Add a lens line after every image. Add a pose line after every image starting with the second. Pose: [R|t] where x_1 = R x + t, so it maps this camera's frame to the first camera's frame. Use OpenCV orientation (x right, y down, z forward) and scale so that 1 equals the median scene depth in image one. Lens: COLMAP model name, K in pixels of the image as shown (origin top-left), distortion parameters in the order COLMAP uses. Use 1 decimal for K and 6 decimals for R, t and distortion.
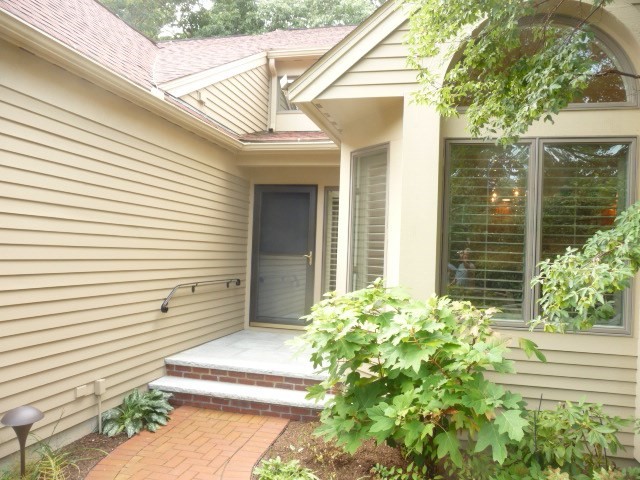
lens RADIAL K [[522.2, 0, 318.7], [0, 522.2, 242.7], [0, 0, 1]] dist [-0.037012, 0.029899]
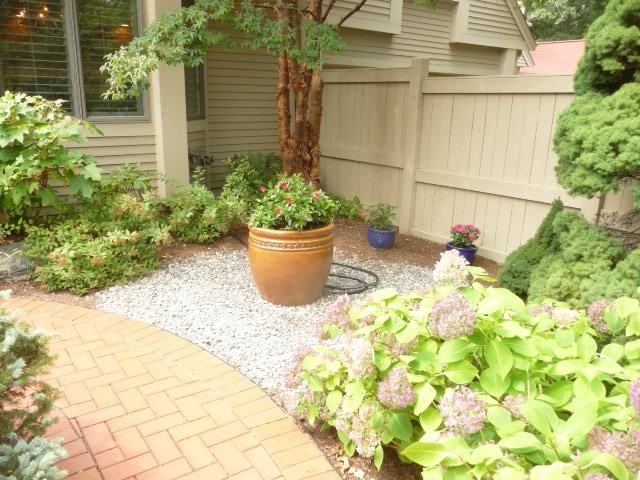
lens RADIAL K [[522.2, 0, 319.8], [0, 522.2, 241.9], [0, 0, 1]] dist [-0.037012, 0.029899]
pose [[0.632430, -0.236265, 0.737706, -0.360473], [-0.007912, 0.950330, 0.311144, 0.062008], [-0.774577, -0.202613, 0.599148, -0.453225]]
